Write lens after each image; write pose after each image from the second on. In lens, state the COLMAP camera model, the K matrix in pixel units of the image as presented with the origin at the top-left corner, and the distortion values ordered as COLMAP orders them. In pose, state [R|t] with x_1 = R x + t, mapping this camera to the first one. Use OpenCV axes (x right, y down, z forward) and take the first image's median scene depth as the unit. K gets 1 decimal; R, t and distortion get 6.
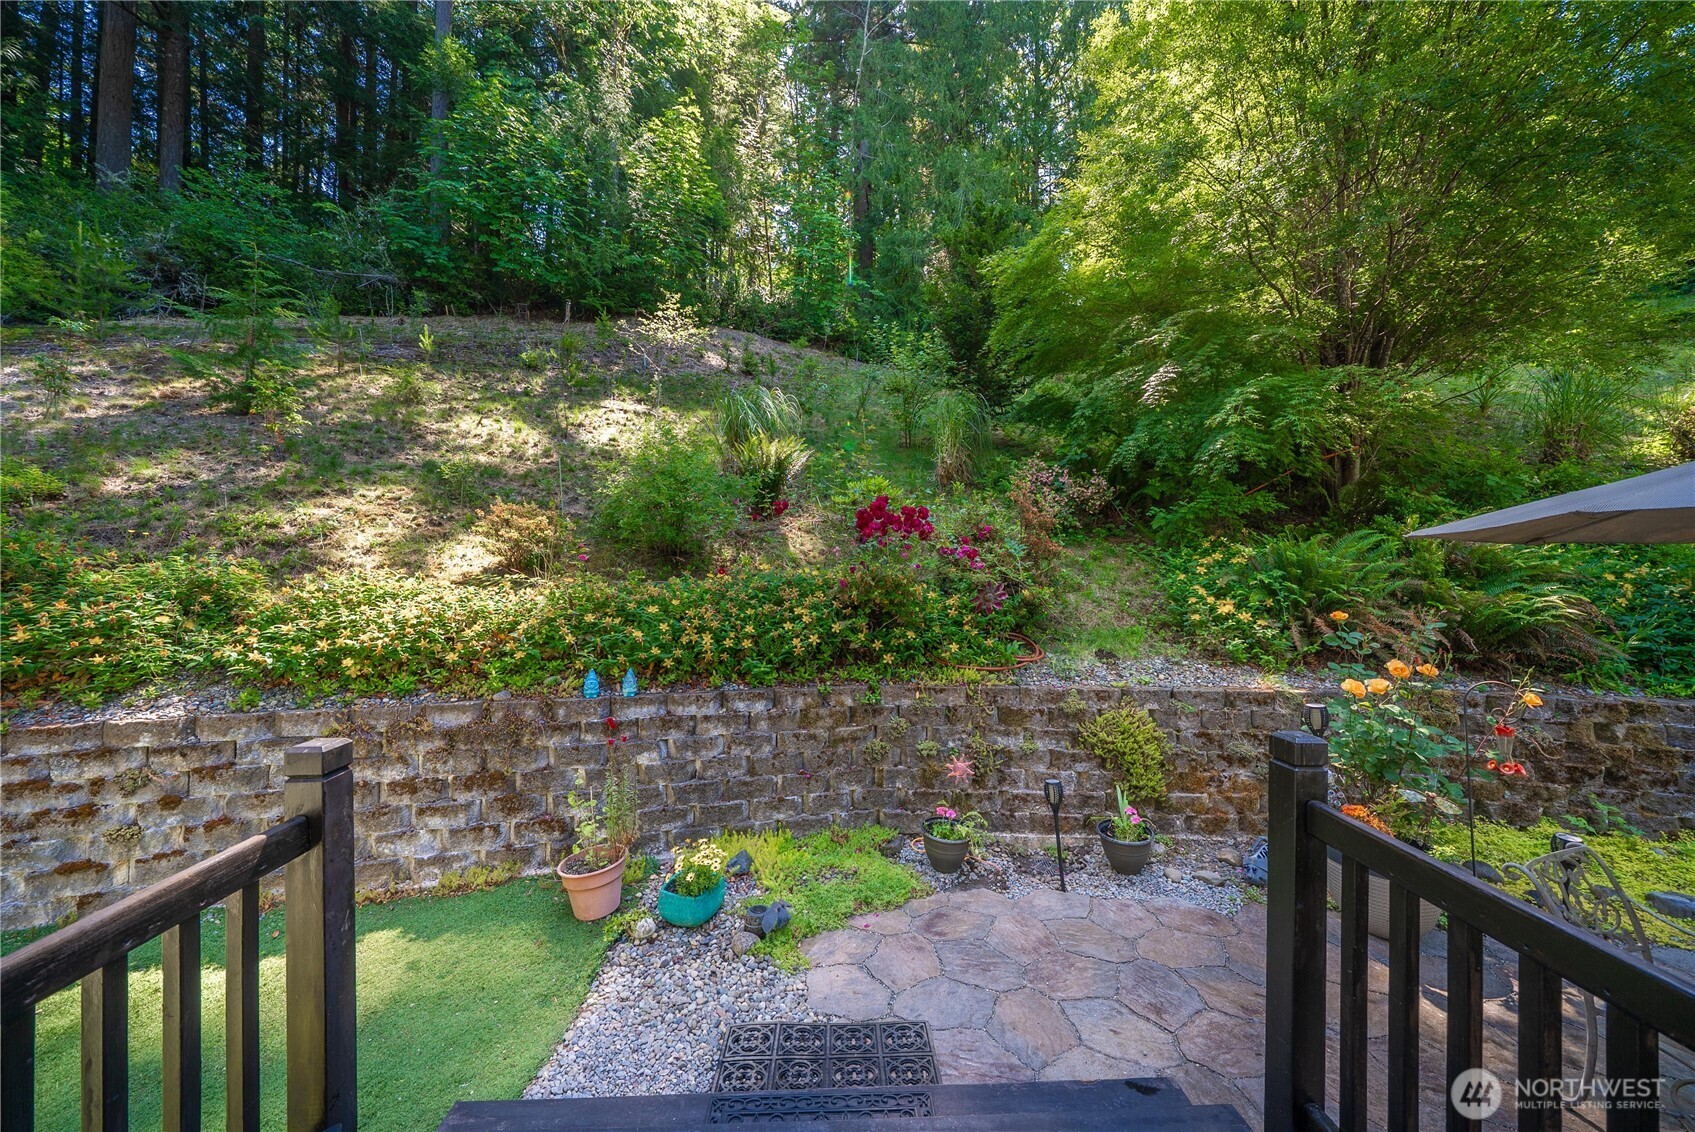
lens RADIAL K [[589.5, 0, 856.2], [0, 589.5, 572.6], [0, 0, 1]] dist [-0.006171, 0.000536]
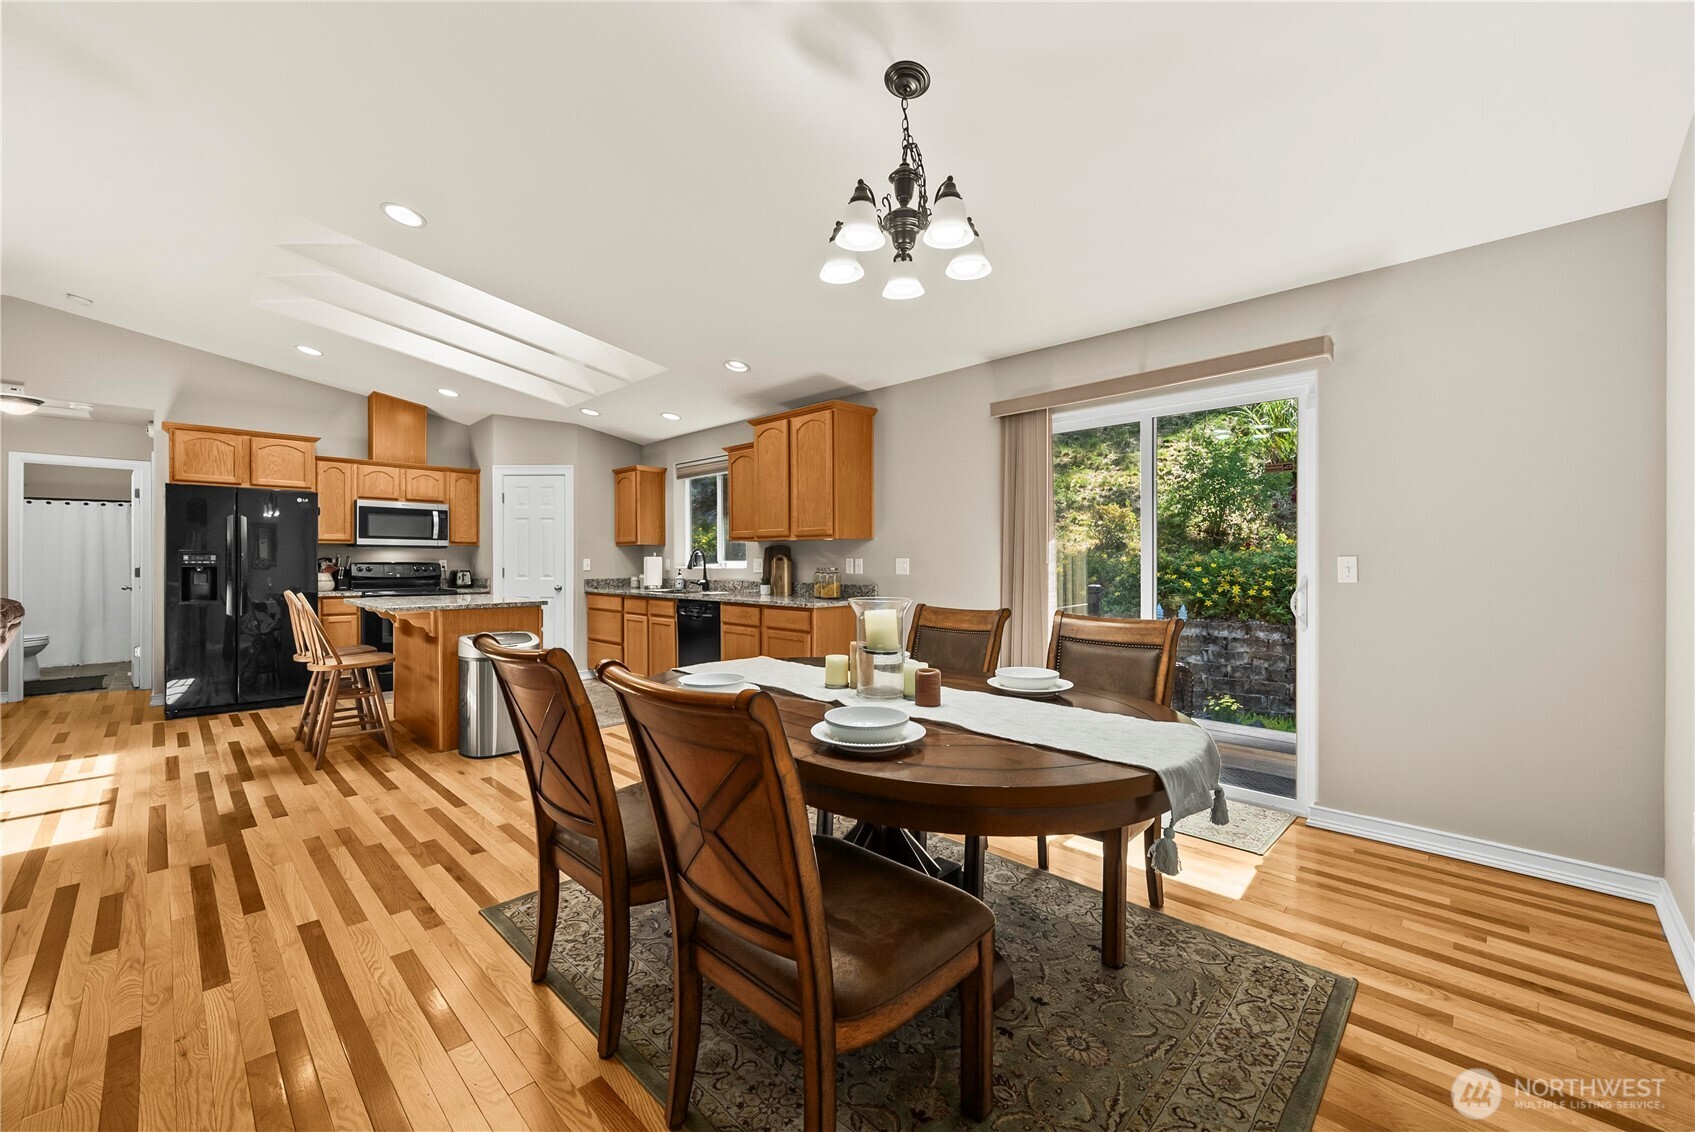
lens RADIAL K [[675.1, 0, 841.5], [0, 675.1, 564.5], [0, 0, 1]] dist [0.002120, 0.000811]
pose [[0.676381, -0.001723, -0.736550, 0.342482], [0.006224, 0.999975, 0.003376, 0.036790], [0.736526, -0.006868, 0.676375, -0.928620]]
